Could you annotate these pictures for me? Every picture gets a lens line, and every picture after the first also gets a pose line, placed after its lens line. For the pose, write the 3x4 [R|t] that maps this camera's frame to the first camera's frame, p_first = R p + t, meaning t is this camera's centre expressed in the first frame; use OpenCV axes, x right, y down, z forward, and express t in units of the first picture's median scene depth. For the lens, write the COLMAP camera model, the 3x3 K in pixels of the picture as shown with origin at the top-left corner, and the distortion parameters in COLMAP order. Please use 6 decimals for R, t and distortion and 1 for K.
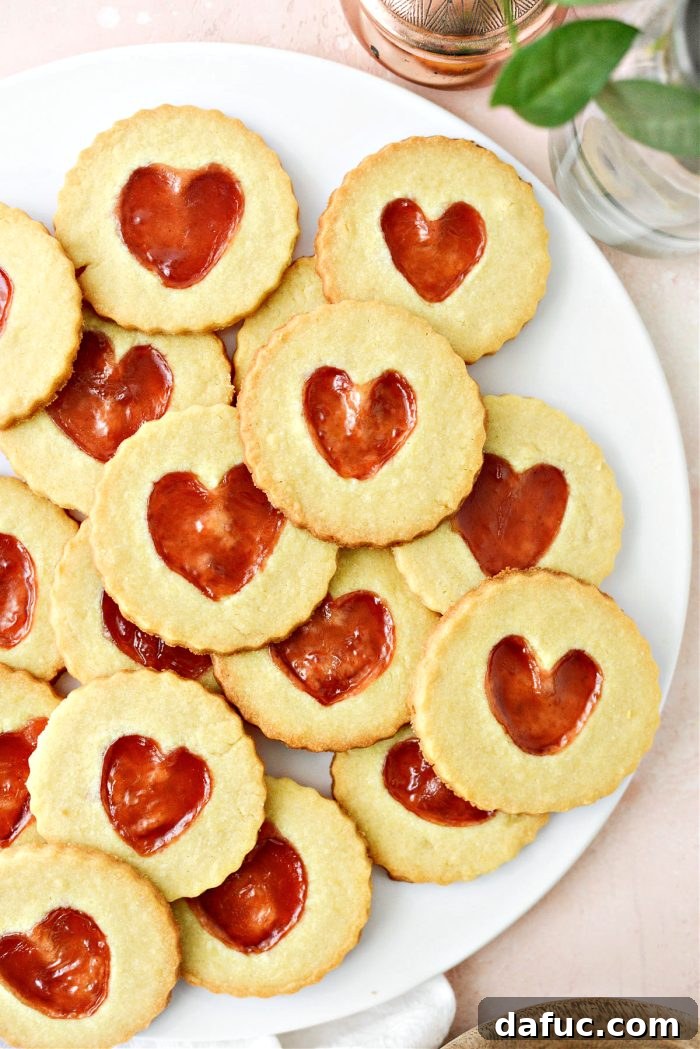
lens RADIAL K [[1716.9, 0, 349.8], [0, 1716.9, 525.6], [0, 0, 1]] dist [-0.144696, 0.000000]
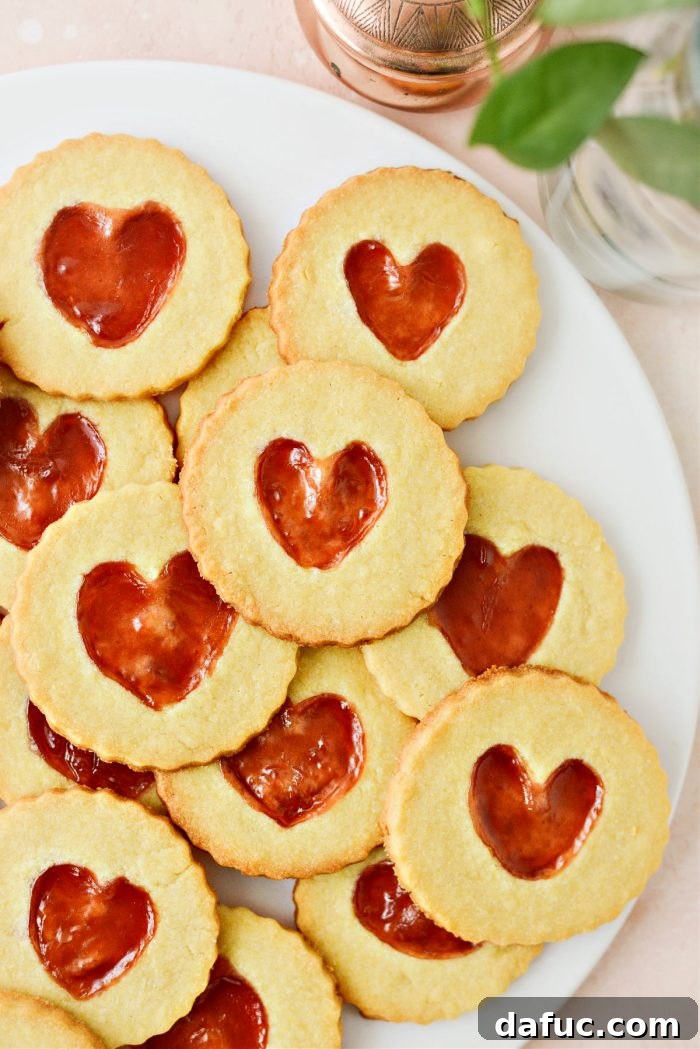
lens RADIAL K [[1716.9, 0, 349.1], [0, 1716.9, 523.2], [0, 0, 1]] dist [-0.144696, 0.000000]
pose [[0.999934, -0.009777, 0.006115, 0.014130], [0.009716, 0.999903, 0.010026, -0.057288], [-0.006213, -0.009966, 0.999931, 0.132985]]
